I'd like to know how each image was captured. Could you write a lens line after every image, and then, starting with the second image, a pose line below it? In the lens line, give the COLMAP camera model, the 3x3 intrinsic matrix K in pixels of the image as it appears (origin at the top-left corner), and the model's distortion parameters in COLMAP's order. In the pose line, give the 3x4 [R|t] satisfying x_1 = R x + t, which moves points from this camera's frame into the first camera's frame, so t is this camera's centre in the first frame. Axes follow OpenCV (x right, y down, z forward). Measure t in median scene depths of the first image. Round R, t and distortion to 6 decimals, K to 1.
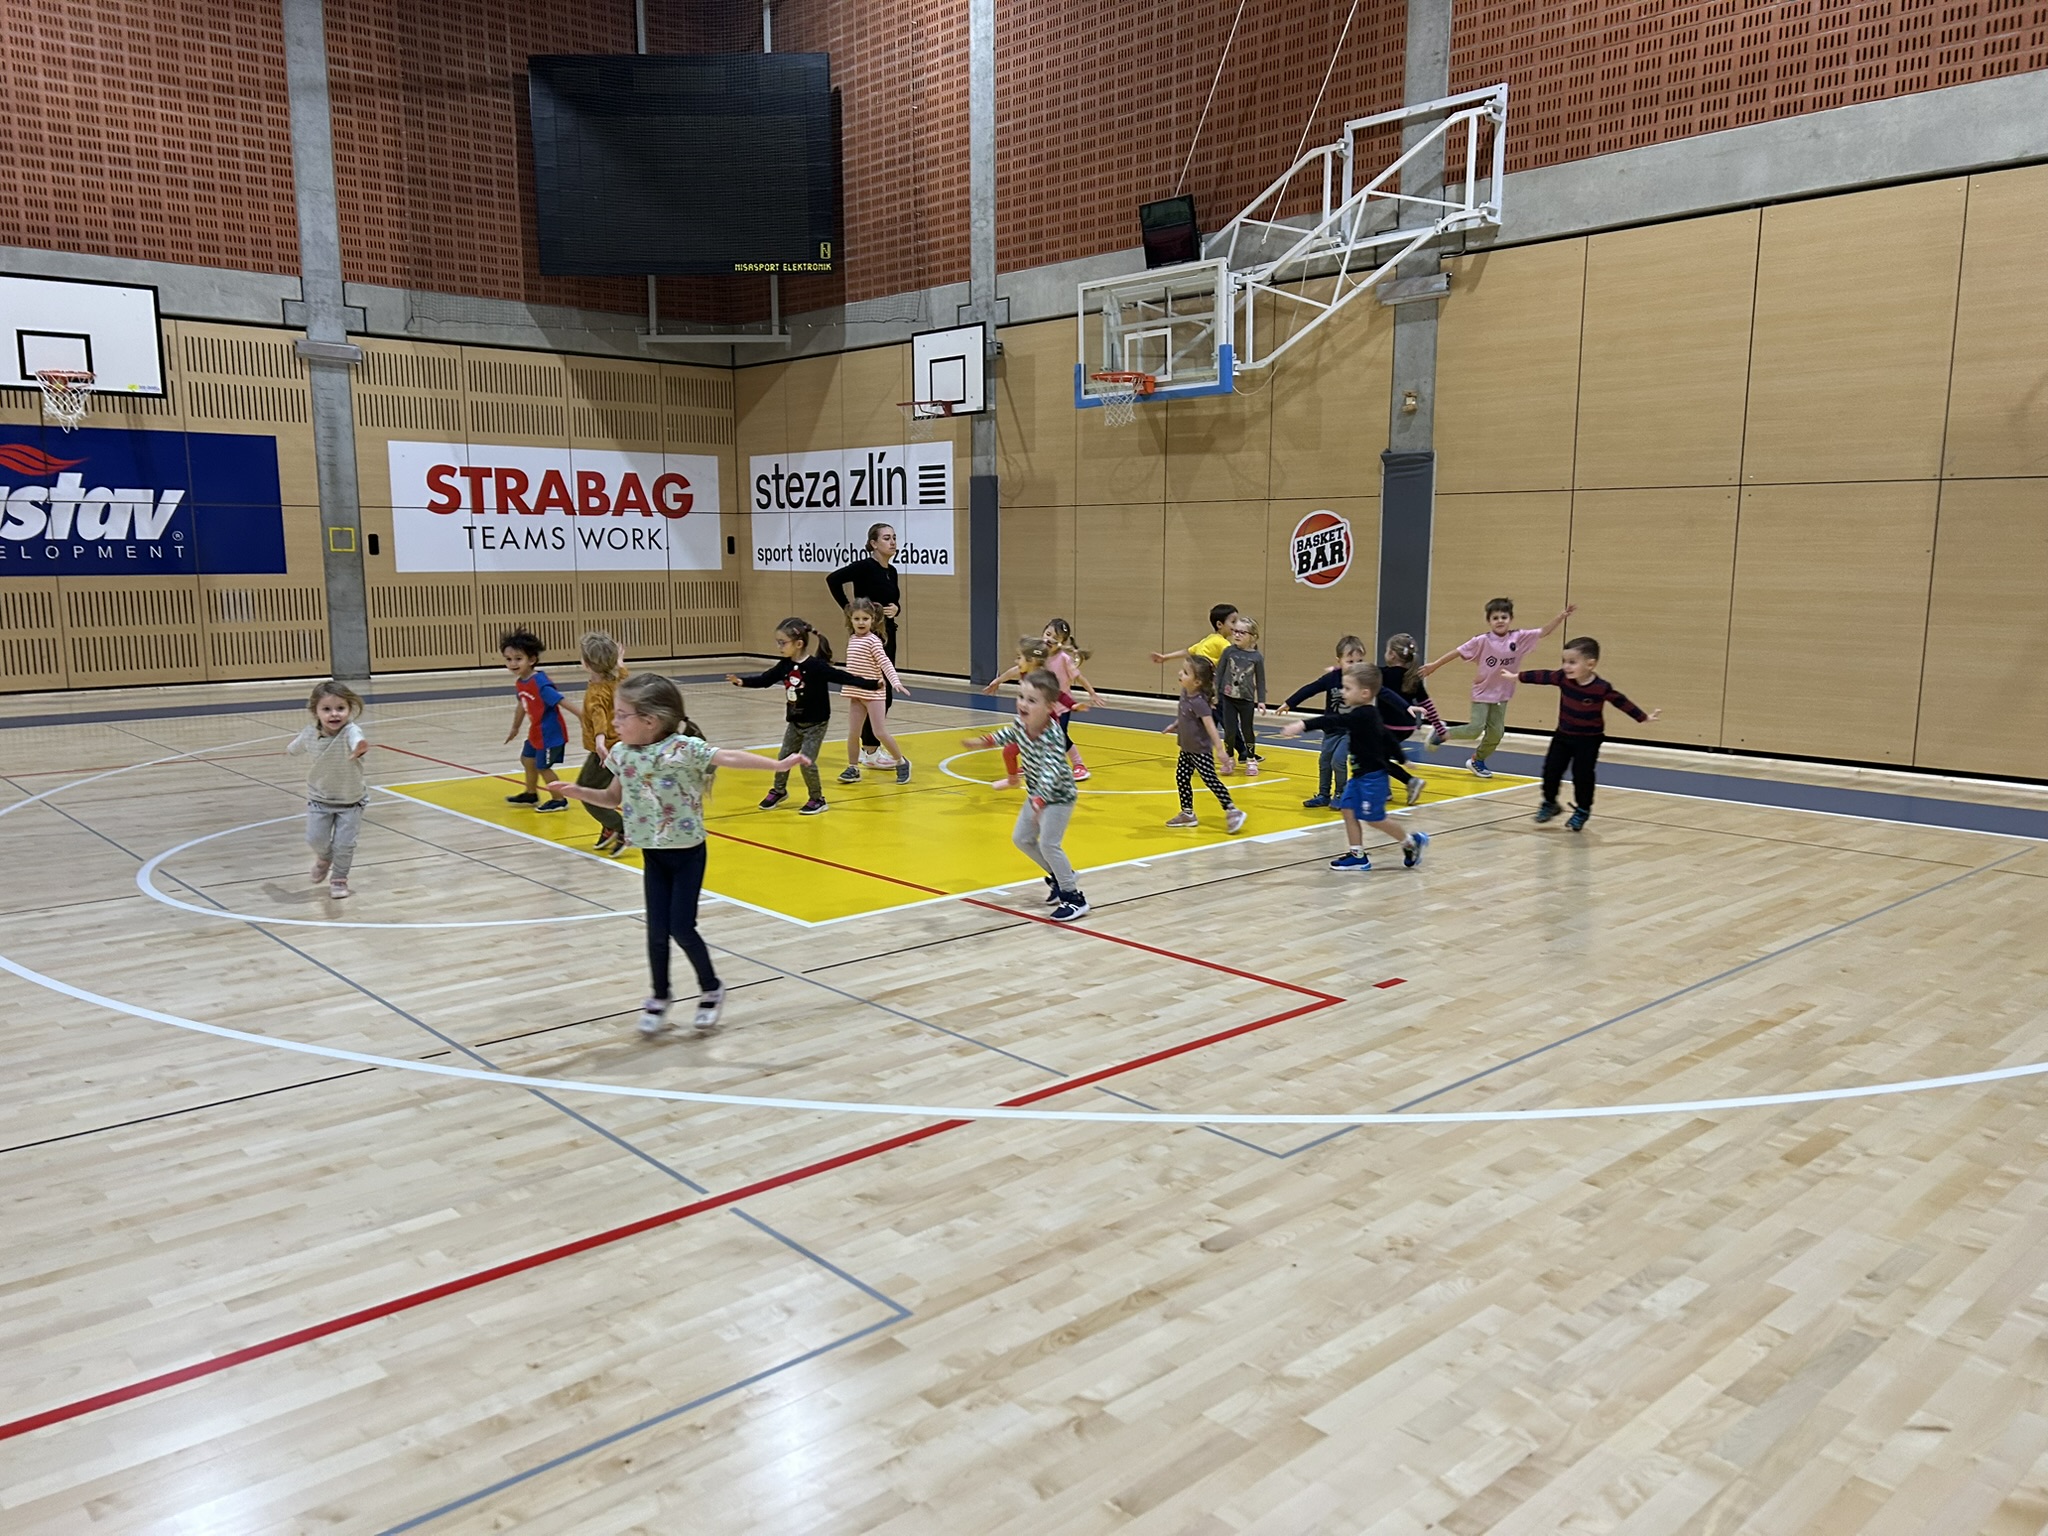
lens RADIAL K [[1536.5, 0, 1037.9], [0, 1536.5, 786.8], [0, 0, 1]] dist [0.057303, -0.060776]
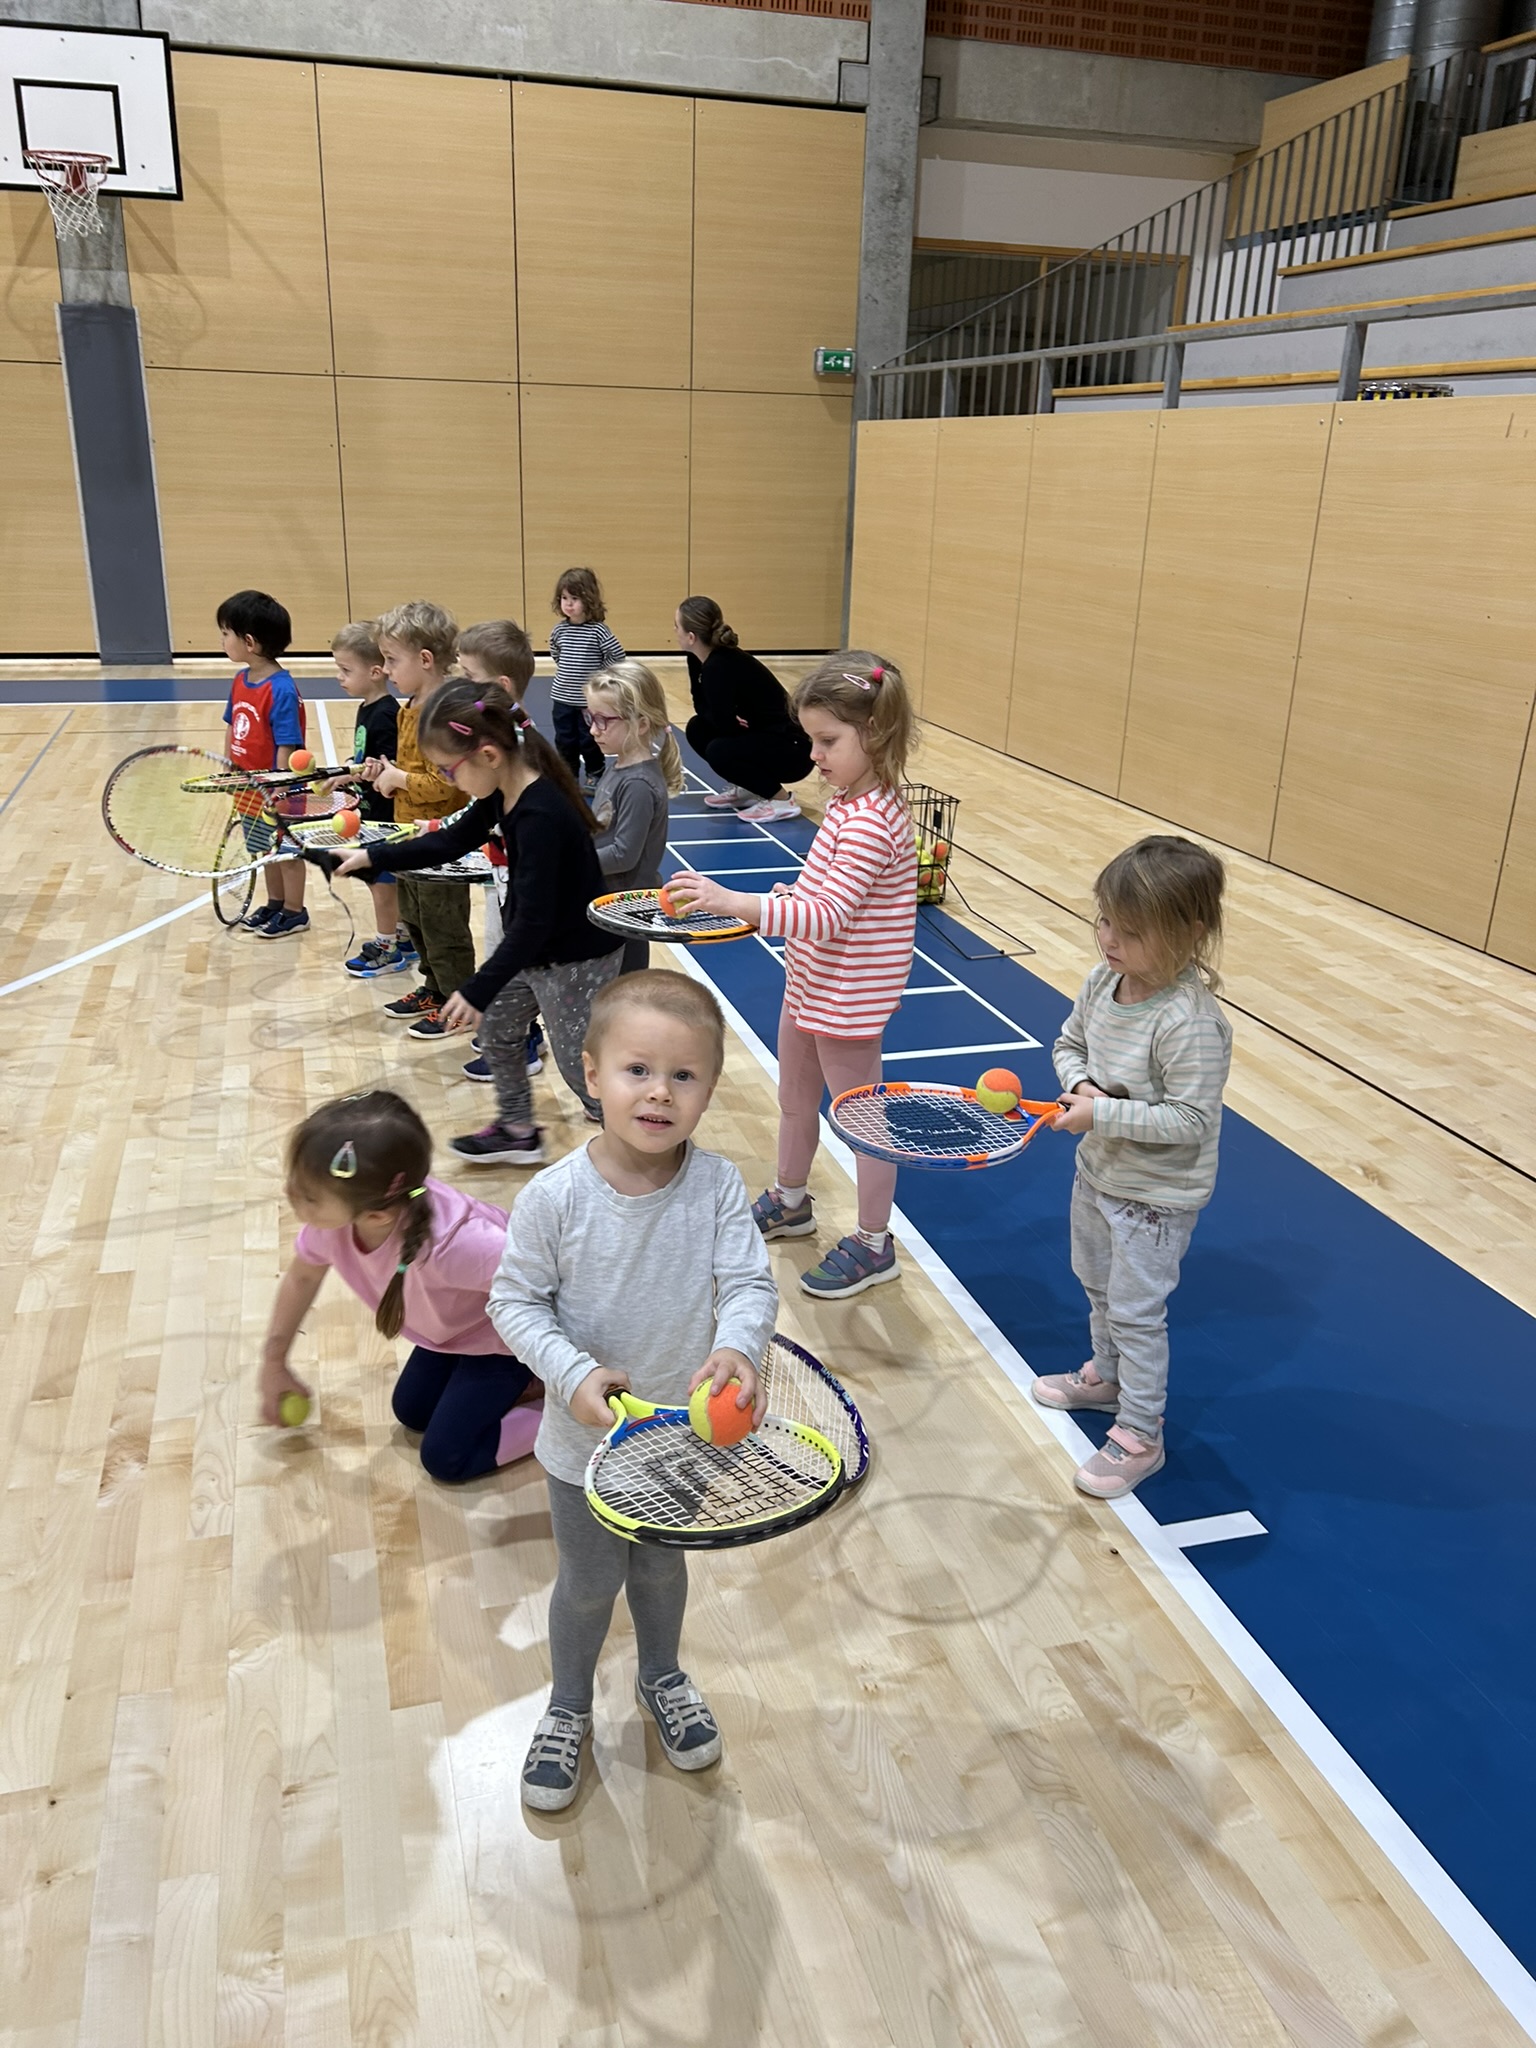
lens RADIAL K [[1536.5, 0, 743.8], [0, 1536.5, 1016.3], [0, 0, 1]] dist [0.057303, -0.060776]
pose [[0.442208, -0.296322, 0.846549, -0.092081], [0.115936, 0.954814, 0.273658, -0.000596], [-0.889388, -0.022869, 0.456581, 0.022375]]
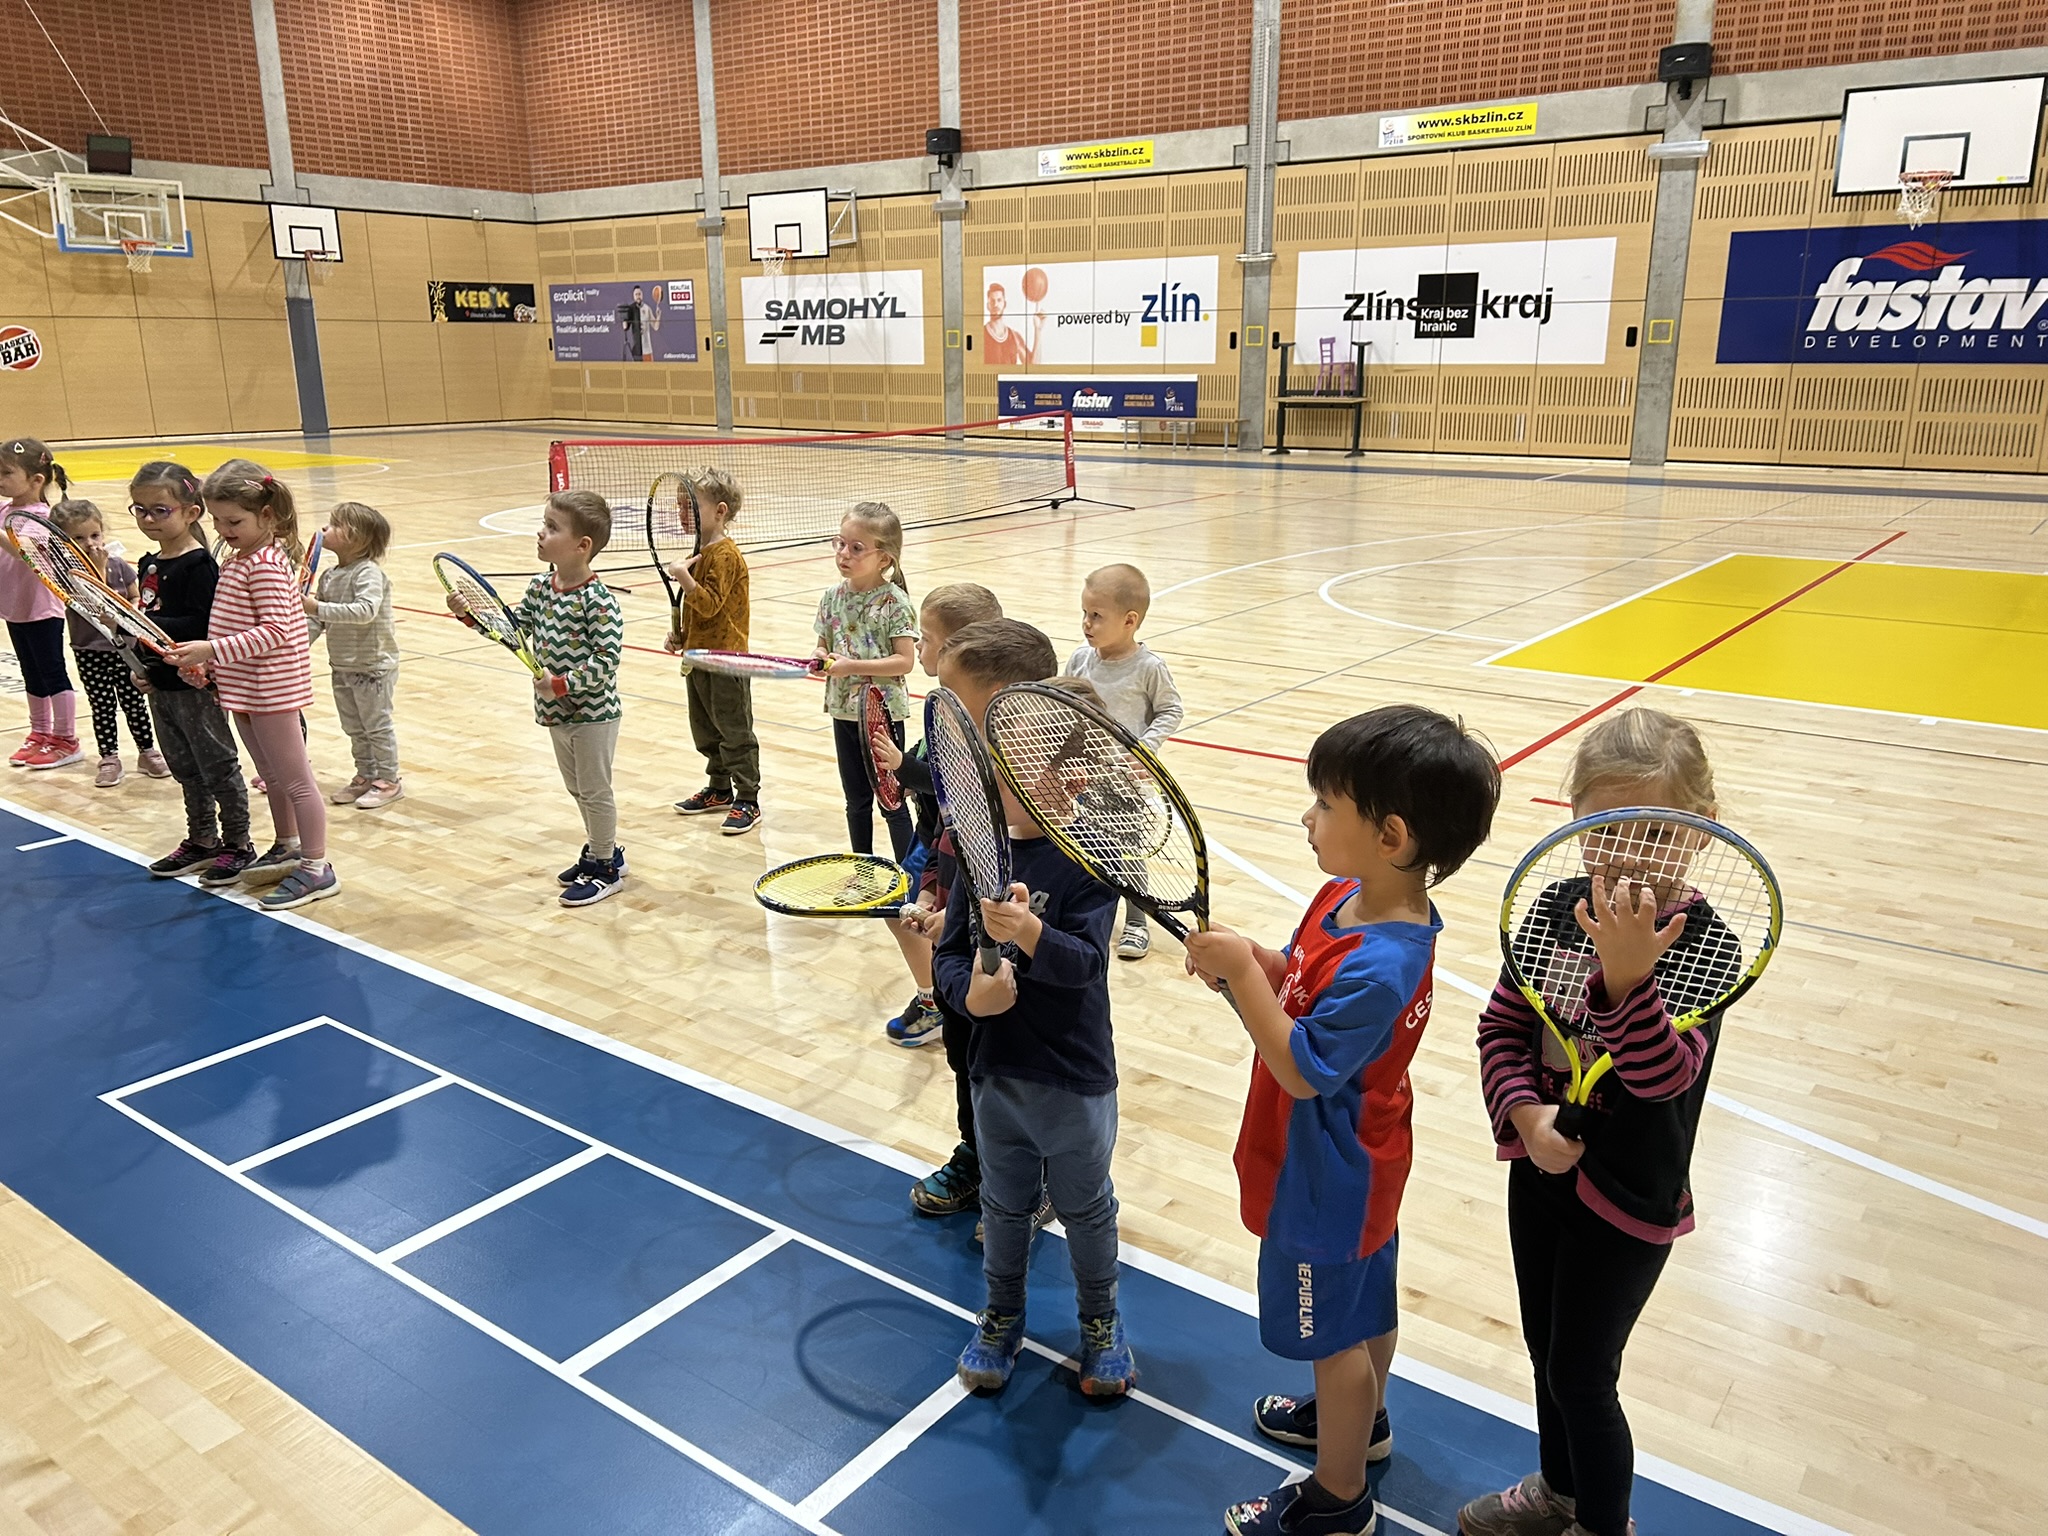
lens RADIAL K [[1536.5, 0, 1014.2], [0, 1536.5, 766.9], [0, 0, 1]] dist [0.057303, -0.060776]
pose [[0.186935, 0.257308, -0.948076, 0.389775], [-0.151404, 0.961104, 0.230991, -0.020146], [0.970635, 0.100362, 0.218622, 0.178304]]
